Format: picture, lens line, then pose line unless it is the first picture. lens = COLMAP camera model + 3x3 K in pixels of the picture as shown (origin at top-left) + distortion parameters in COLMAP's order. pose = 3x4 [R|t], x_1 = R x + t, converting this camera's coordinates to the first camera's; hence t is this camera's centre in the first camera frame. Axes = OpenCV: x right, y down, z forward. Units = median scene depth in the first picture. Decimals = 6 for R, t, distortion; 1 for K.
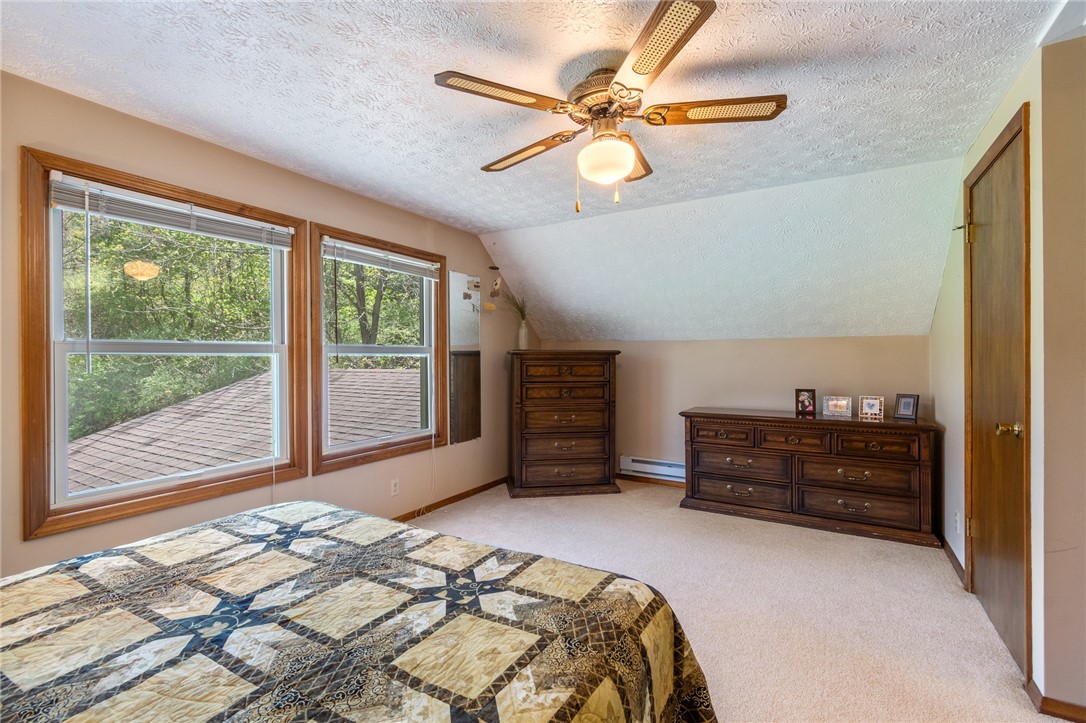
lens RADIAL K [[479.0, 0, 545.7], [0, 479.0, 359.5], [0, 0, 1]] dist [0.003333, 0.000593]
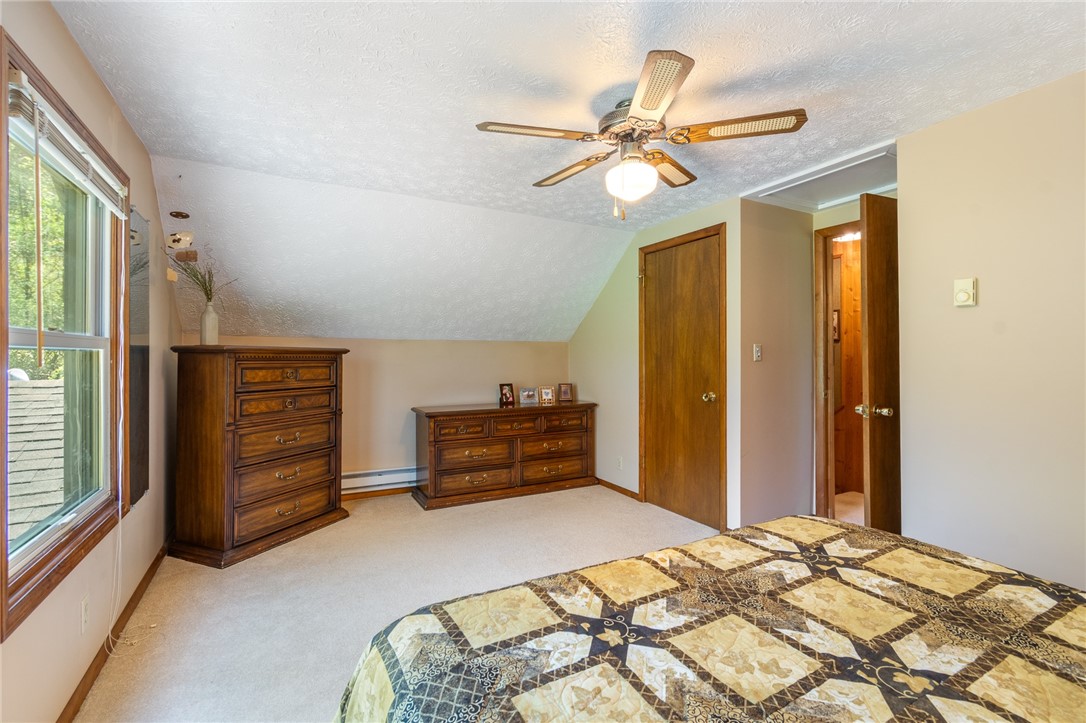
lens RADIAL K [[484.7, 0, 543.7], [0, 484.7, 354.3], [0, 0, 1]] dist [-0.000009, -0.000632]
pose [[0.513153, 0.007626, 0.858263, -0.590293], [0.002377, 0.999944, -0.010306, 0.000662], [-0.858294, 0.007329, 0.513106, 0.376799]]
